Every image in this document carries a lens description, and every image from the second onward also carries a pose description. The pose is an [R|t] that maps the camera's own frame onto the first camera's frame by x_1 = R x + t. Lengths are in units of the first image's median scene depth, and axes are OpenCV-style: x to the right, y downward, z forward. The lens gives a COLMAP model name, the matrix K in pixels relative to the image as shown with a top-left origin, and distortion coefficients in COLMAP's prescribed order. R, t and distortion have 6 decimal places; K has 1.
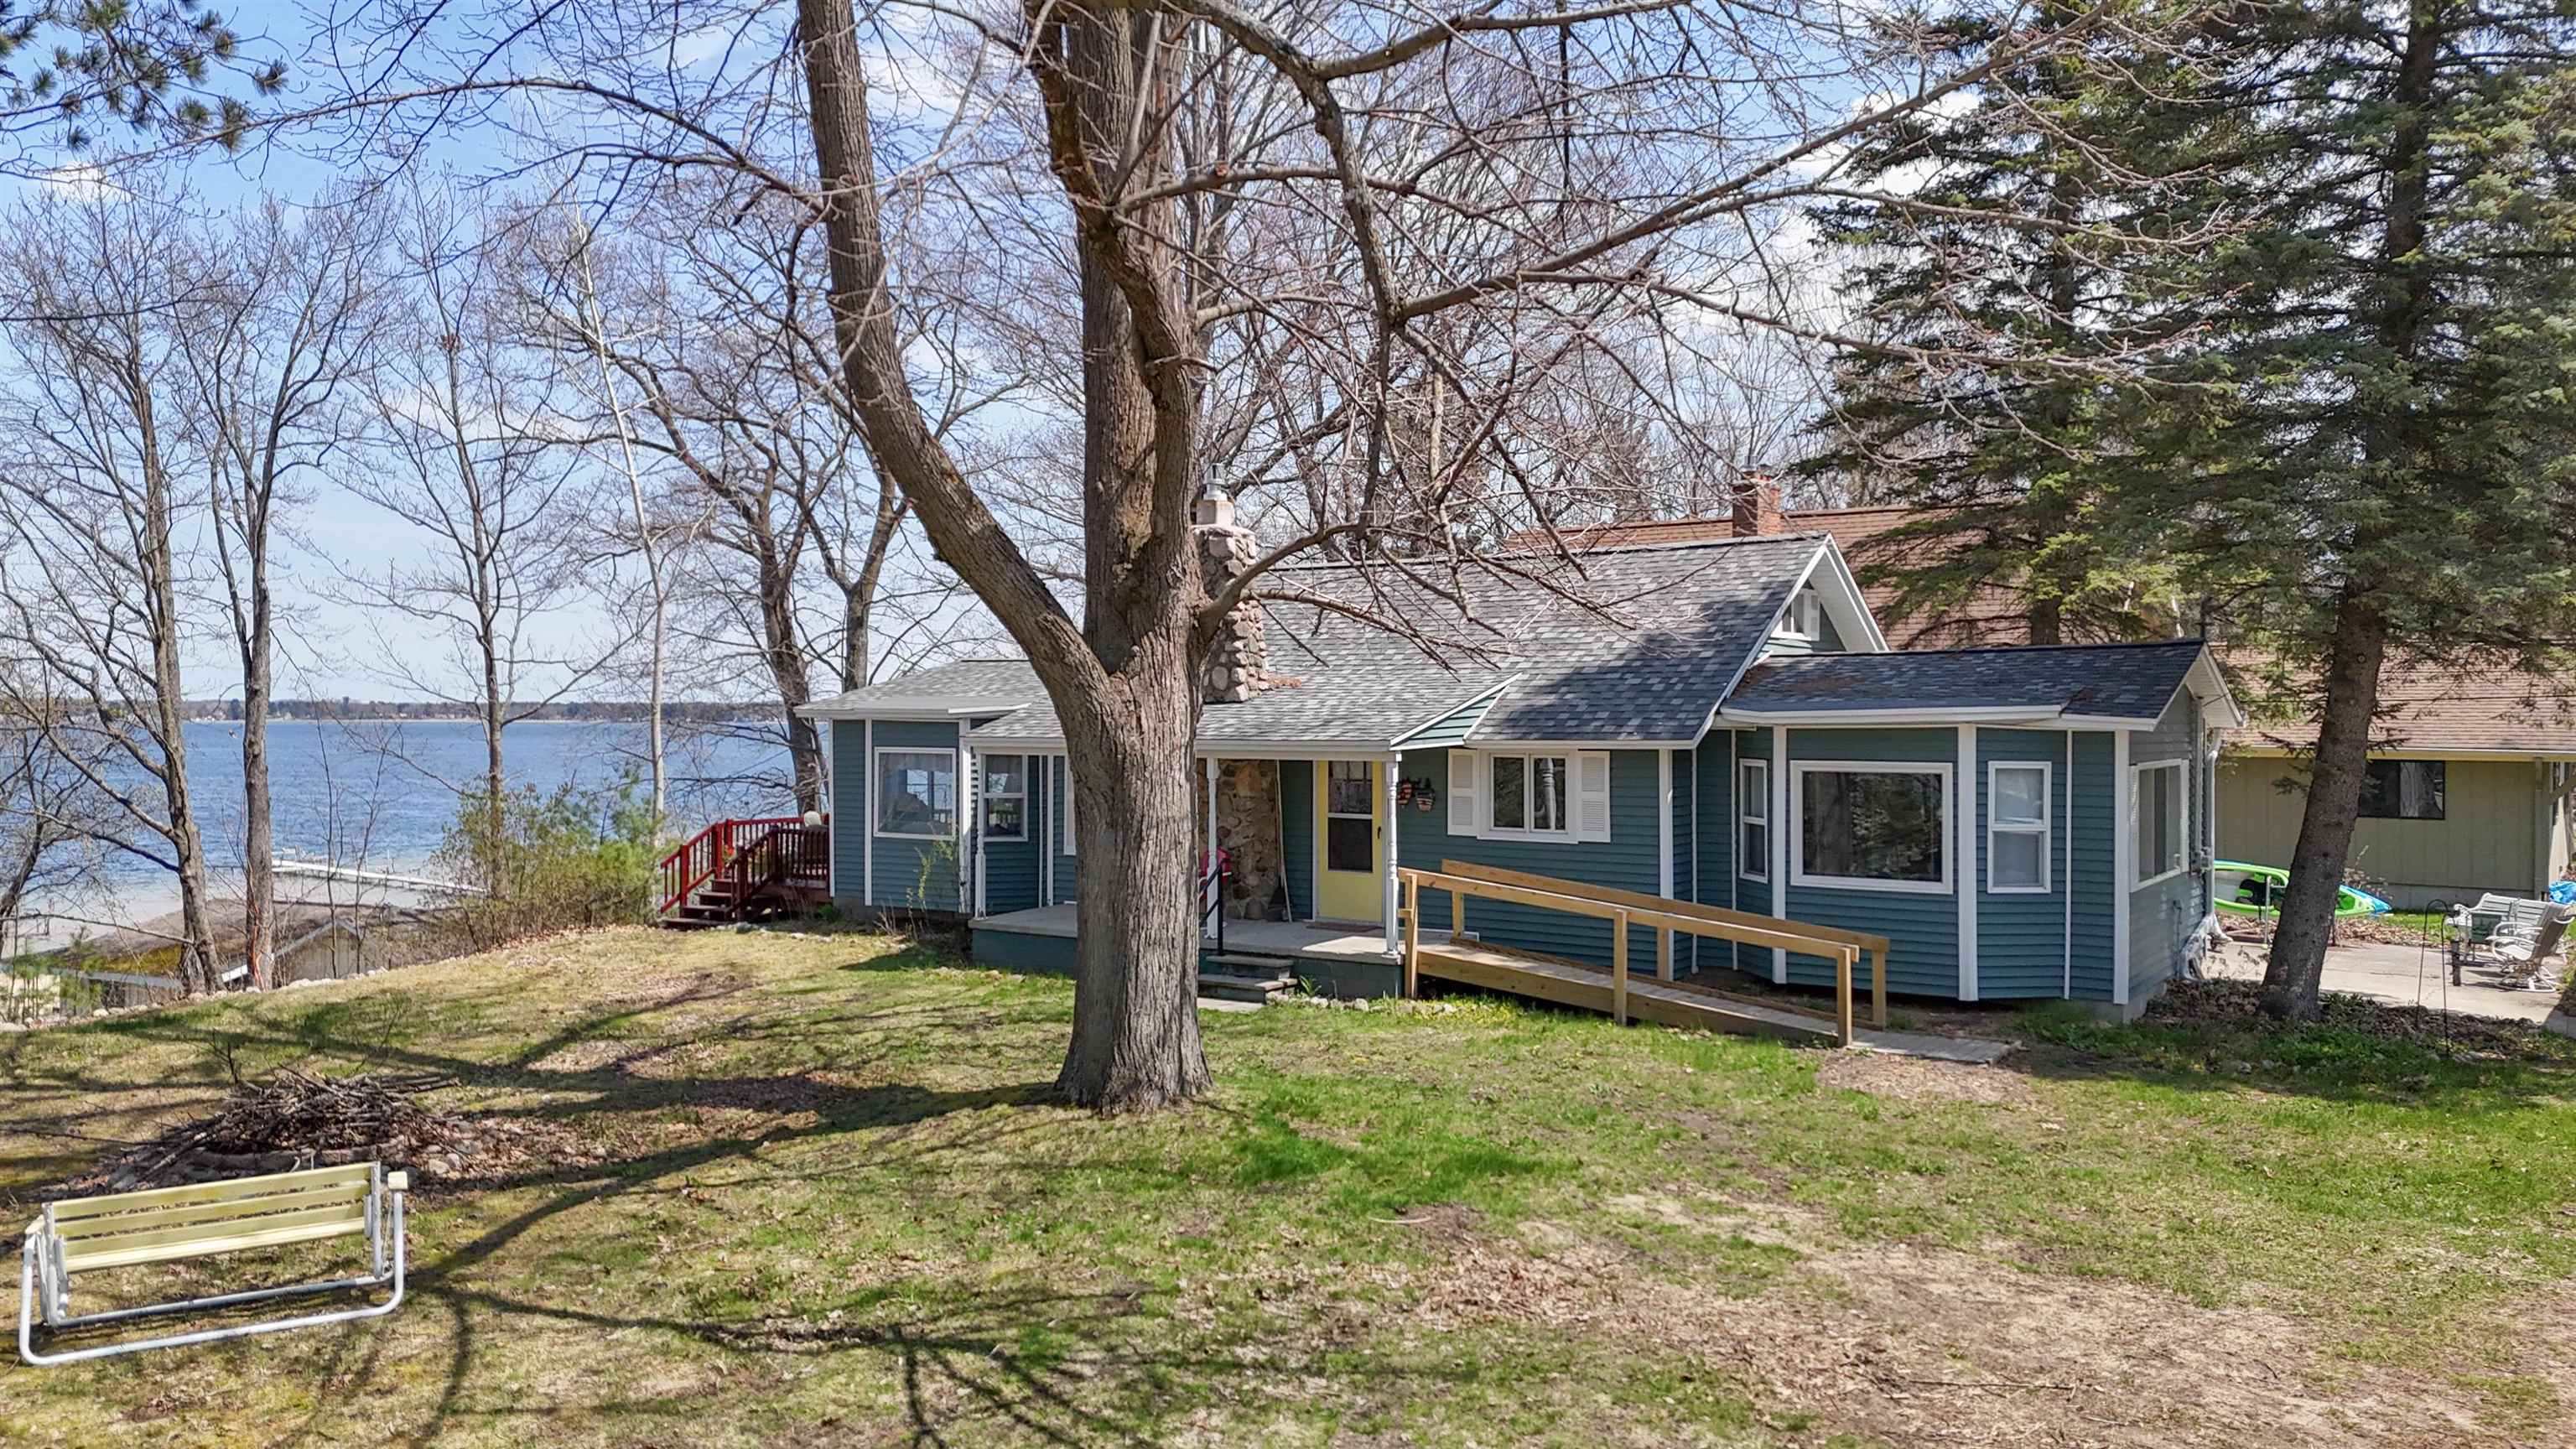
lens RADIAL K [[1853.6, 0, 1288.0], [0, 1853.6, 724.5], [0, 0, 1]] dist [0.122482, -0.134527]
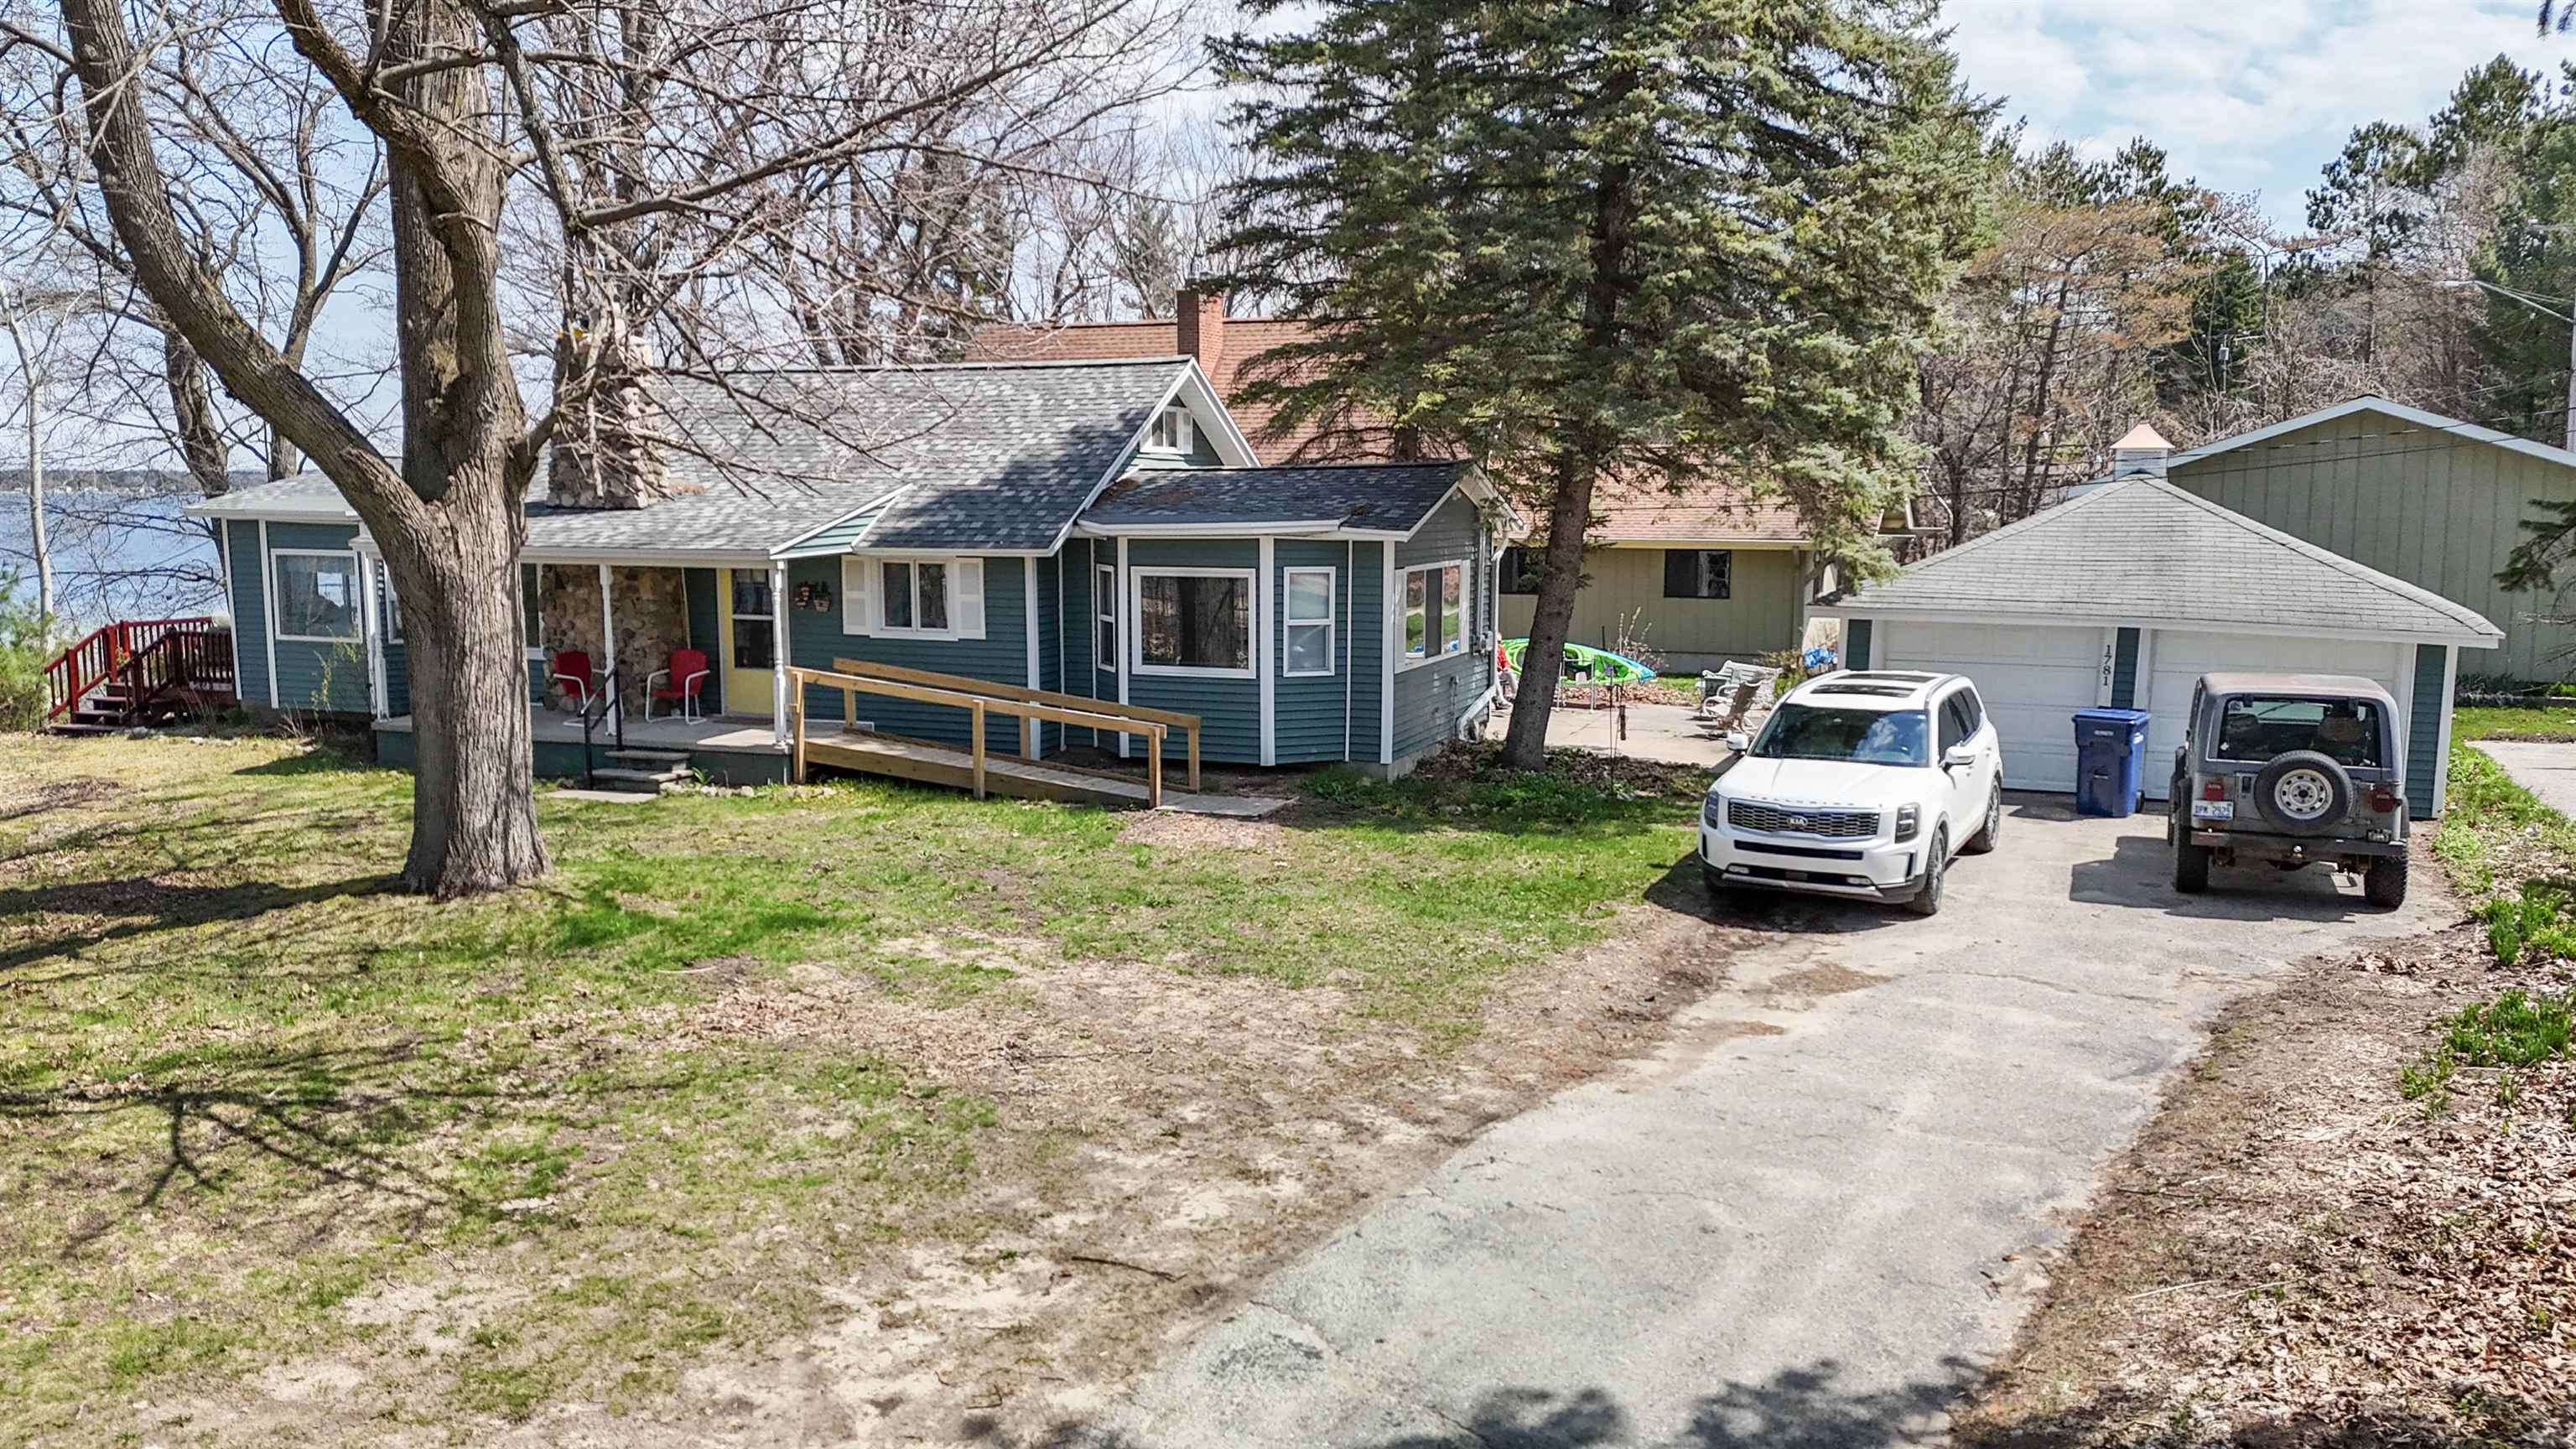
lens RADIAL K [[1853.6, 0, 1288.0], [0, 1853.6, 724.5], [0, 0, 1]] dist [0.122482, -0.134527]
pose [[0.974376, -0.028755, 0.223082, 0.104584], [0.001555, 0.992632, 0.121158, -0.022772], [-0.224922, -0.117707, 0.967241, -0.142804]]
